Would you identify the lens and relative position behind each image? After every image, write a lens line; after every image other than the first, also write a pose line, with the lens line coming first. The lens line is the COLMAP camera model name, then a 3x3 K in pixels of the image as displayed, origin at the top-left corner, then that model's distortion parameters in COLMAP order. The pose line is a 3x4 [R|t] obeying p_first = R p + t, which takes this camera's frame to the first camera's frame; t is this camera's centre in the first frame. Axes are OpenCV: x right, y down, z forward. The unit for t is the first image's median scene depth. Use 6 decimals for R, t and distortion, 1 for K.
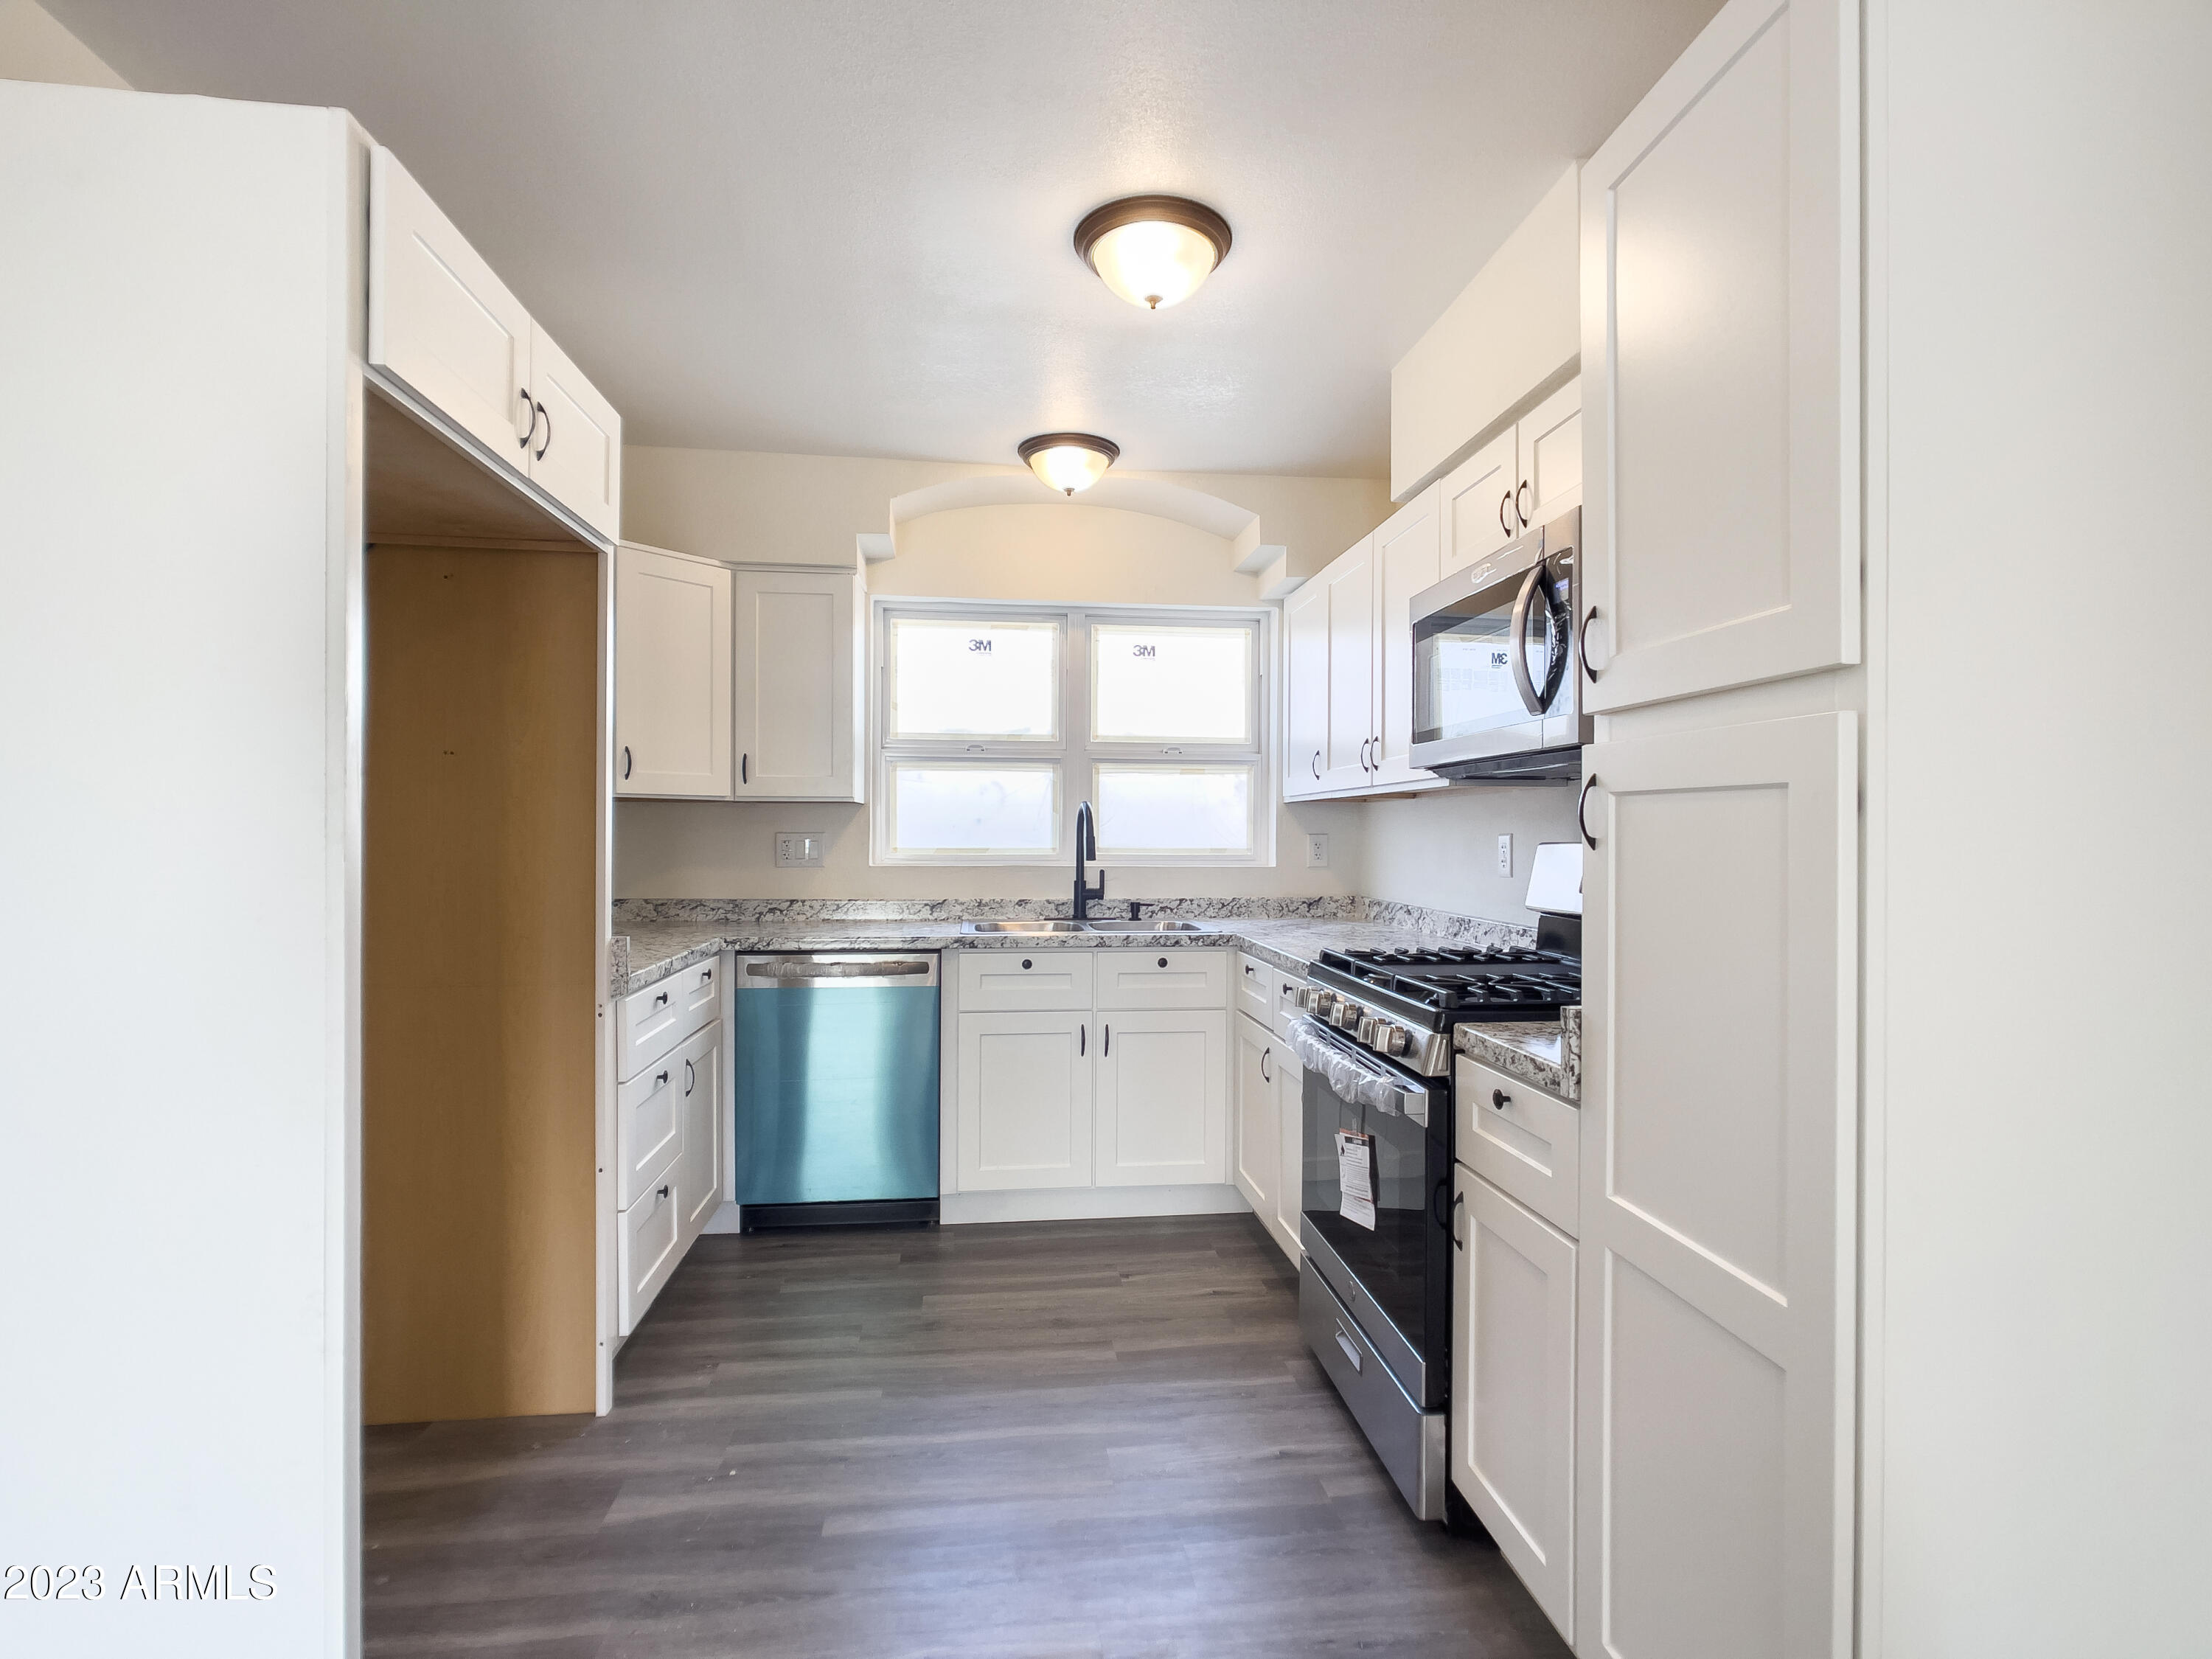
lens RADIAL K [[1068.9, 0, 1114.9], [0, 1068.9, 836.6], [0, 0, 1]] dist [-0.001176, -0.000181]
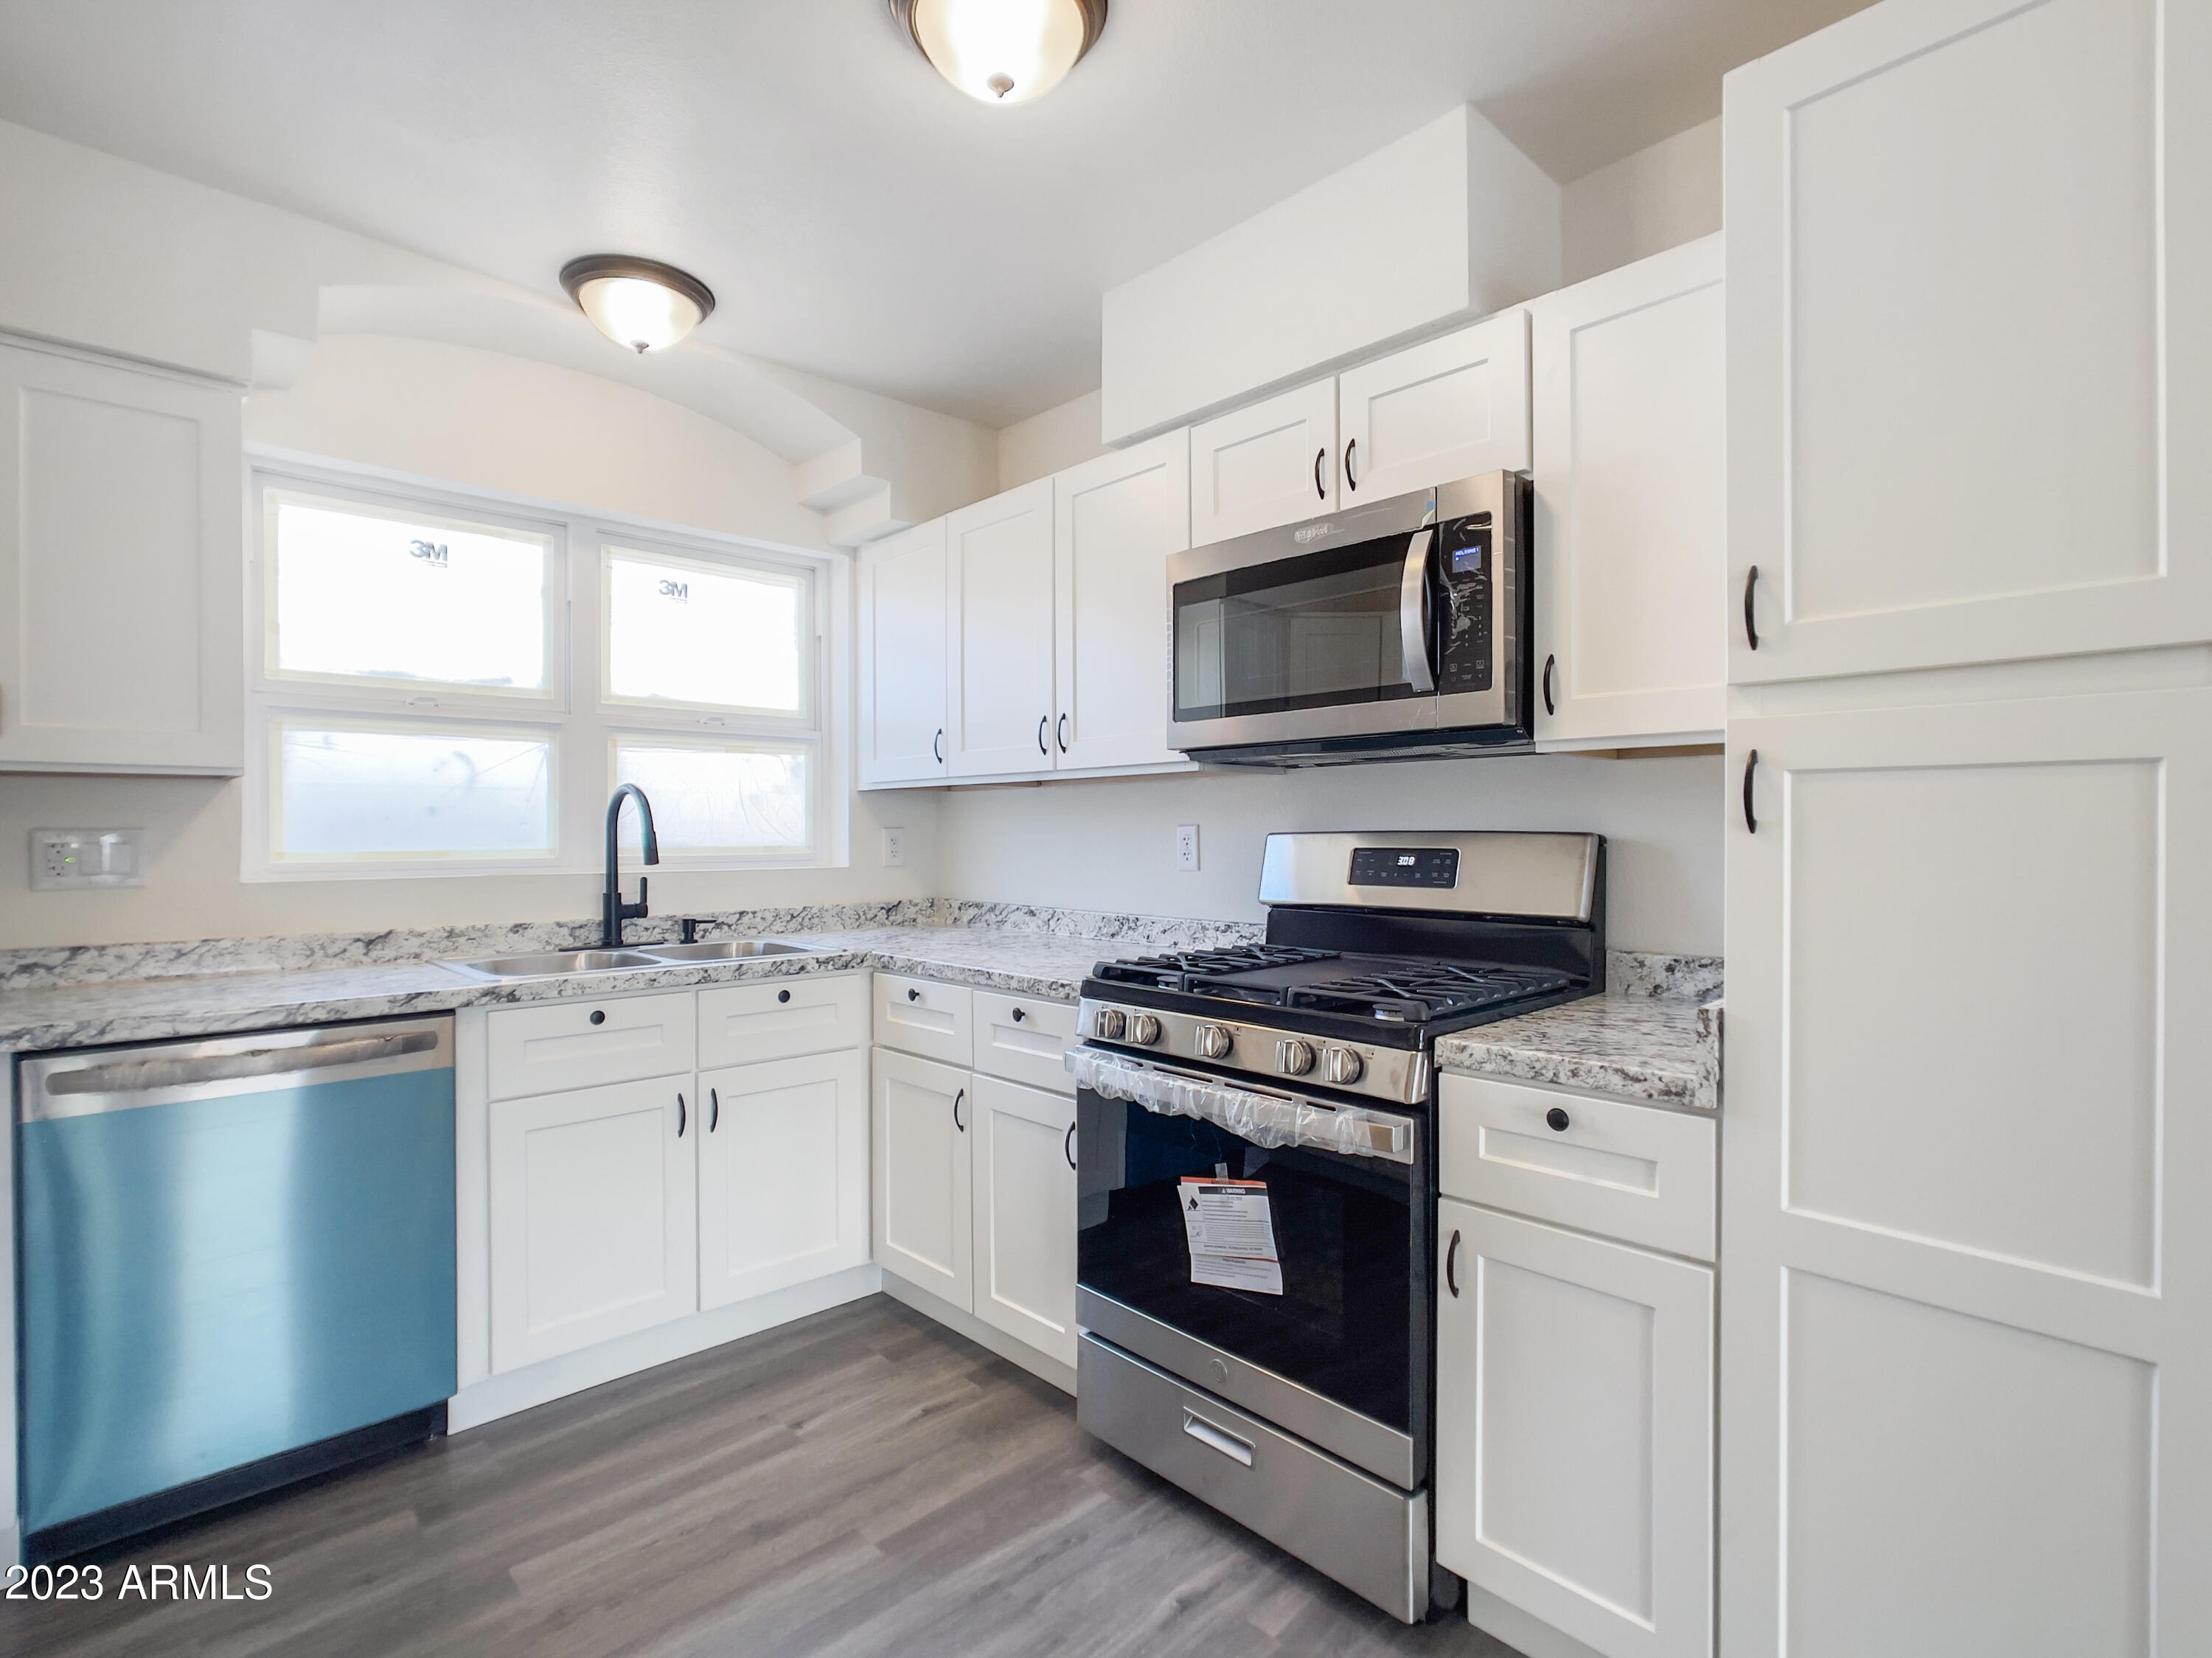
lens RADIAL K [[1082.4, 0, 1100.6], [0, 1082.4, 833.4], [0, 0, 1]] dist [-0.021465, 0.014302]
pose [[0.806098, -0.008118, 0.591727, -0.228278], [0.008480, 0.999962, 0.002166, 0.002139], [-0.591722, 0.003272, 0.806136, 0.245667]]
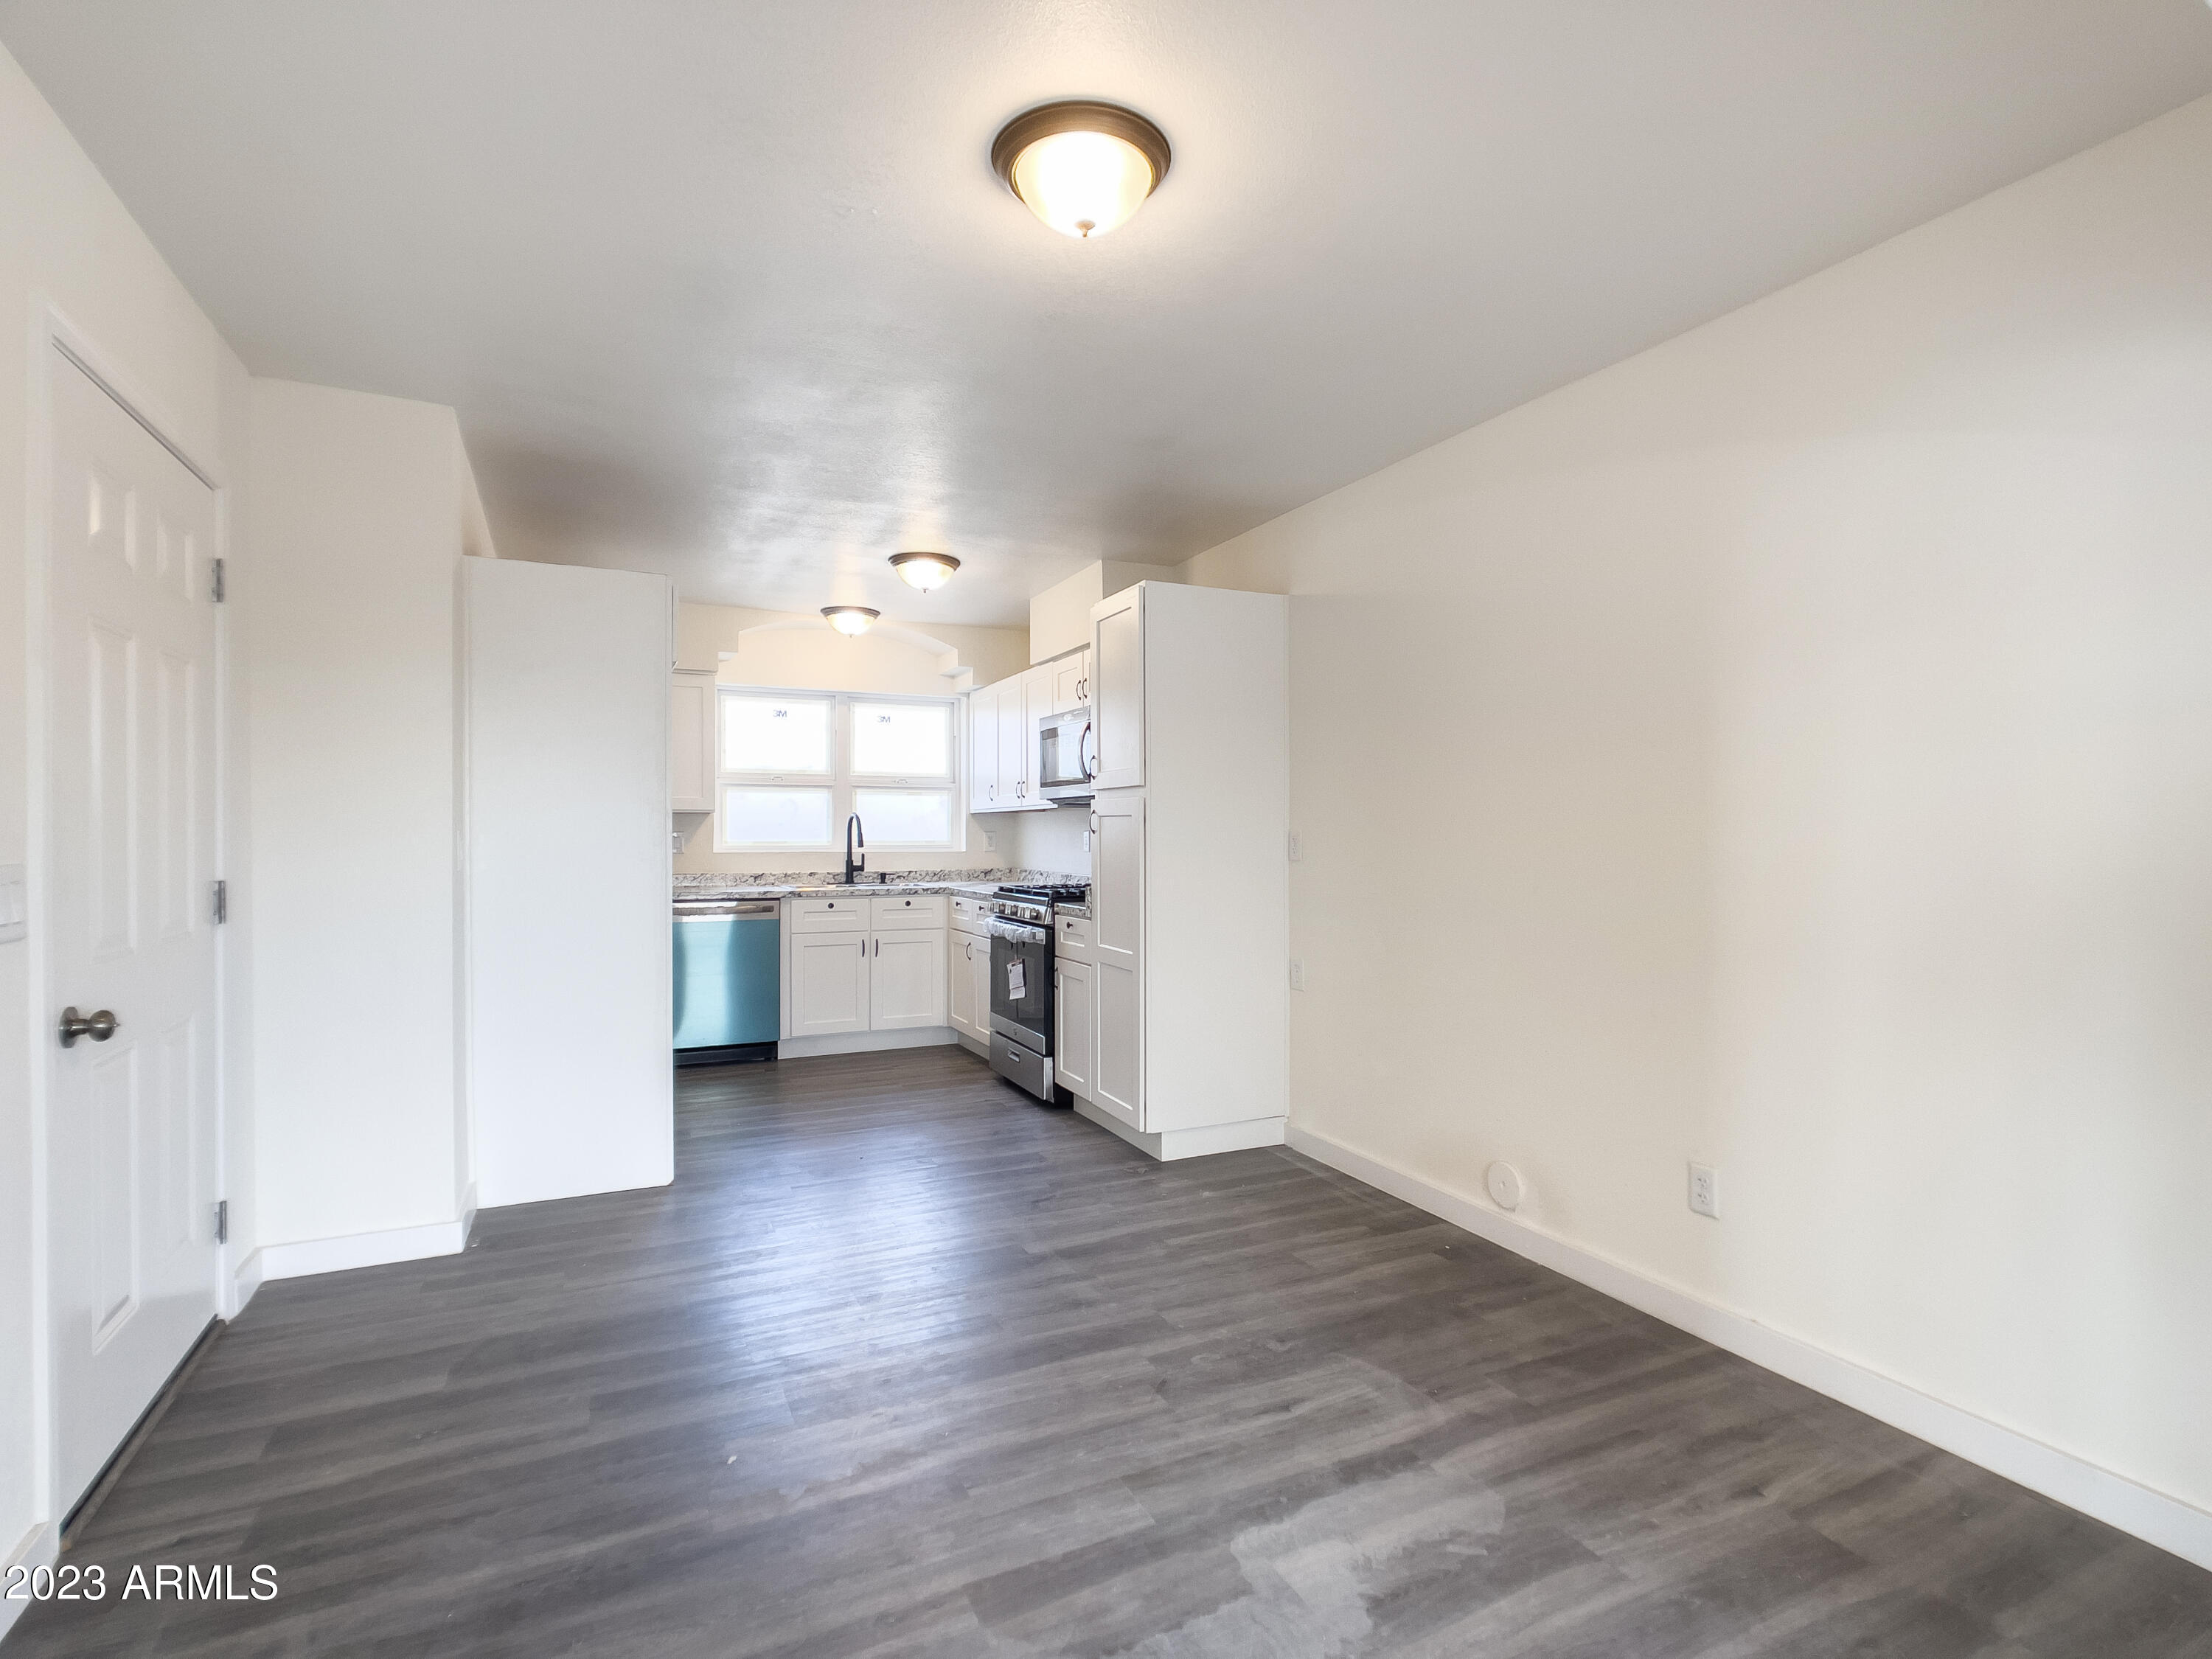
lens RADIAL K [[1082.5, 0, 1100.6], [0, 1082.5, 833.9], [0, 0, 1]] dist [-0.021465, 0.014302]
pose [[0.951432, -0.005439, 0.307812, -0.204701], [0.006794, 0.999971, -0.003328, 0.009794], [-0.307785, 0.005257, 0.951441, -0.819460]]
